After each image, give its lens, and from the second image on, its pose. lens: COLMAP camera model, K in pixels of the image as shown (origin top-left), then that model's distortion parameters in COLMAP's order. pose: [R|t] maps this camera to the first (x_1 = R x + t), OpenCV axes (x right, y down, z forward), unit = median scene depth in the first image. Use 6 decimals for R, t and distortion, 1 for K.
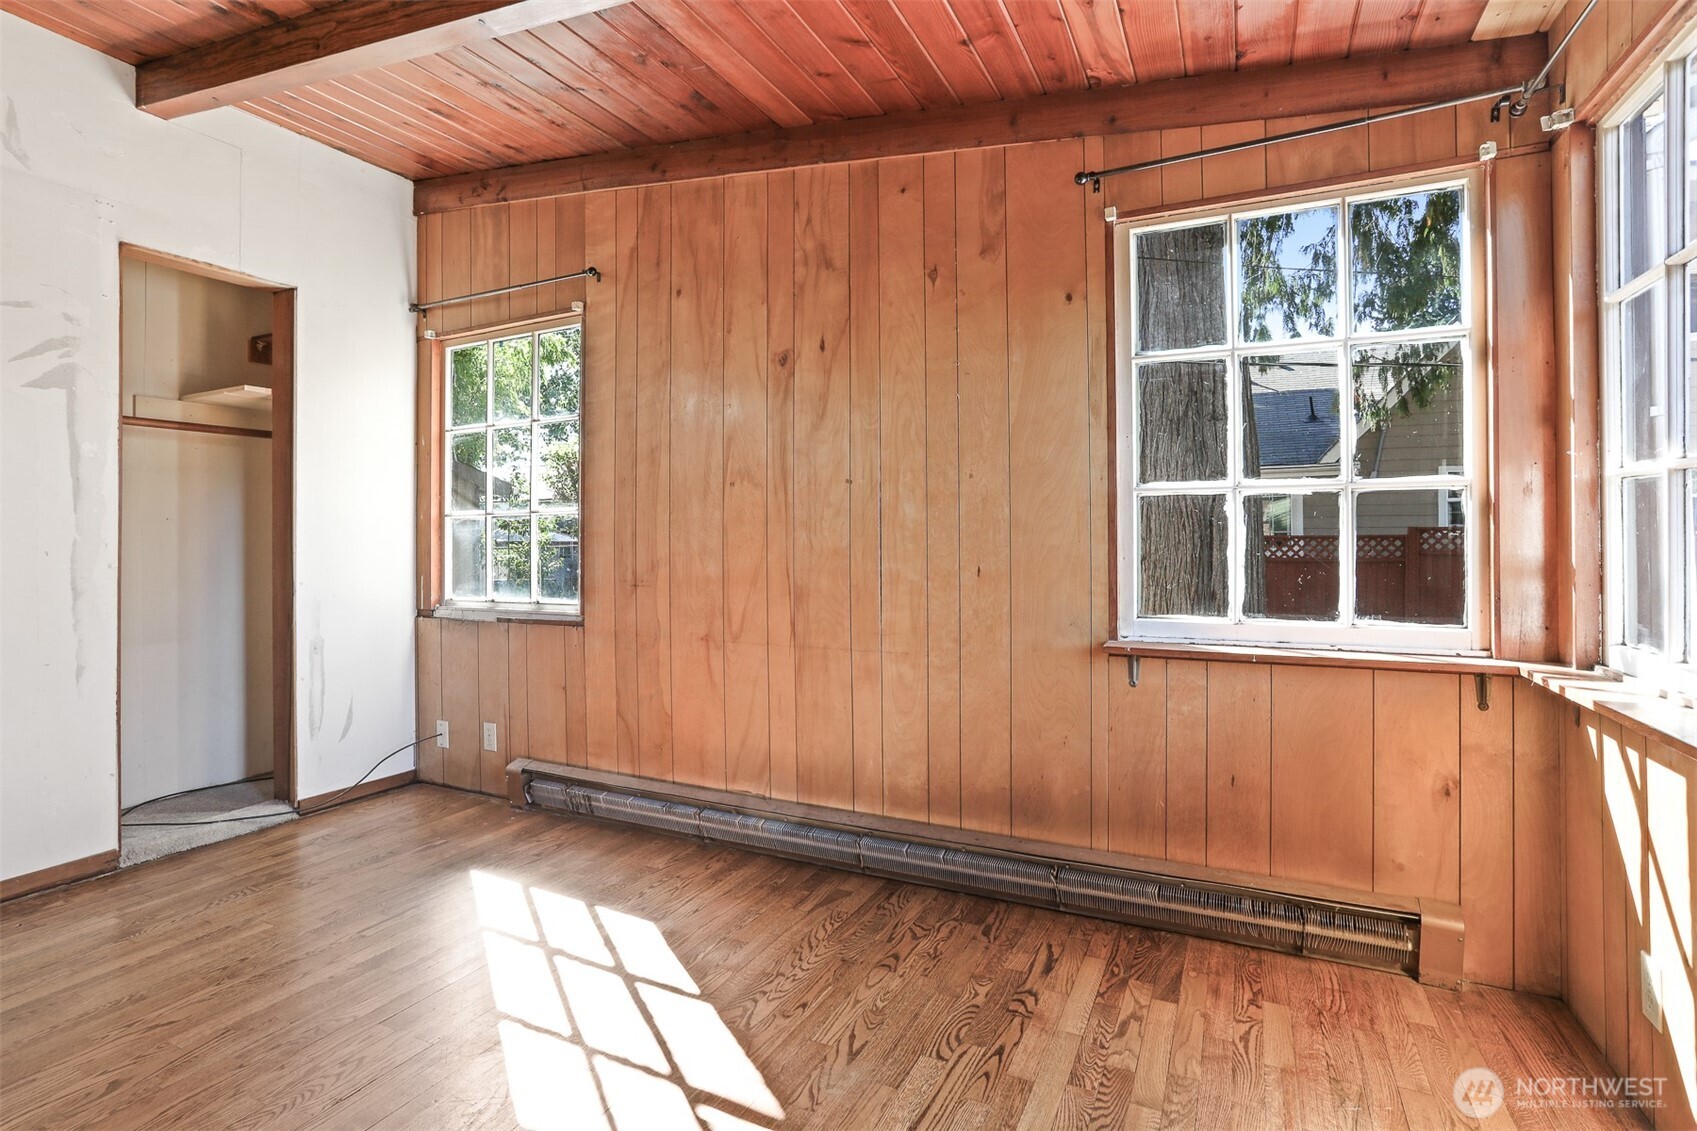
lens RADIAL K [[837.1, 0, 848.0], [0, 837.1, 529.9], [0, 0, 1]] dist [-0.053561, 0.028046]
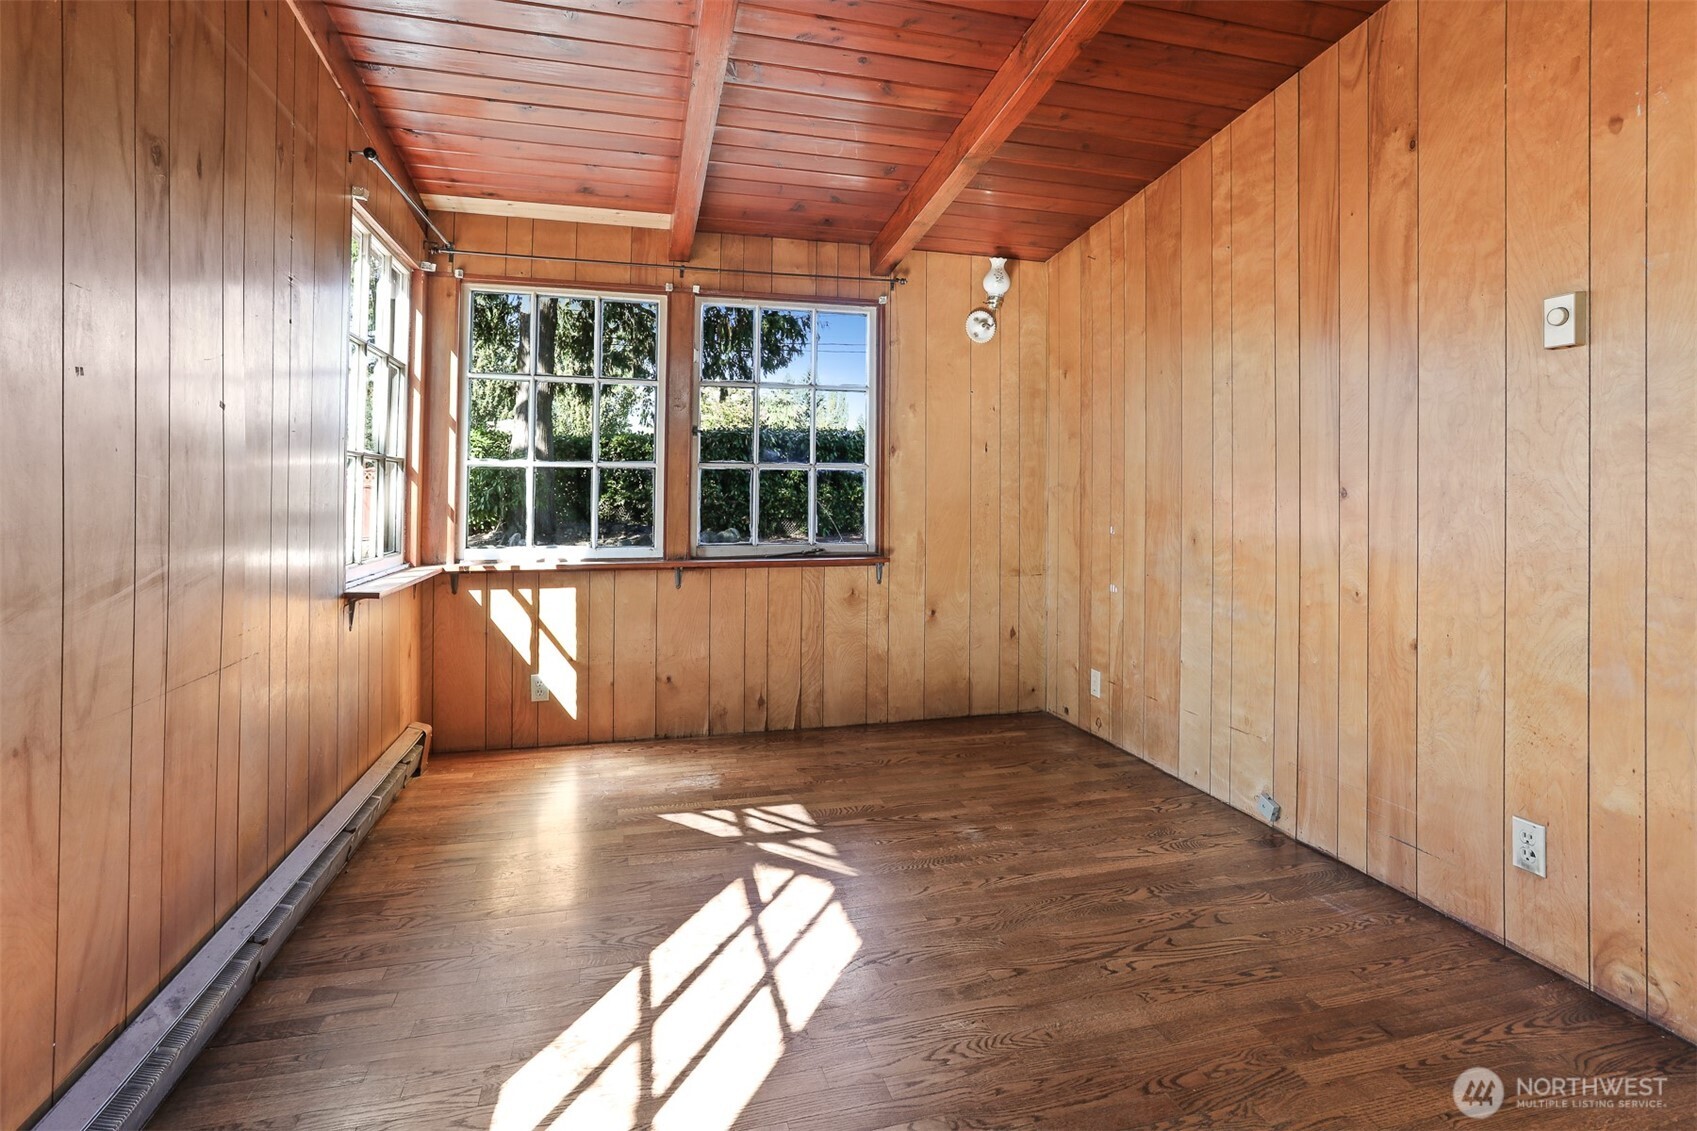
lens RADIAL K [[837.1, 0, 848.0], [0, 837.1, 529.9], [0, 0, 1]] dist [-0.053561, 0.028046]
pose [[-0.654367, -0.028598, 0.755636, -1.044848], [-0.009446, 0.999516, 0.029648, 0.022222], [-0.756118, 0.012263, -0.654320, 1.428872]]
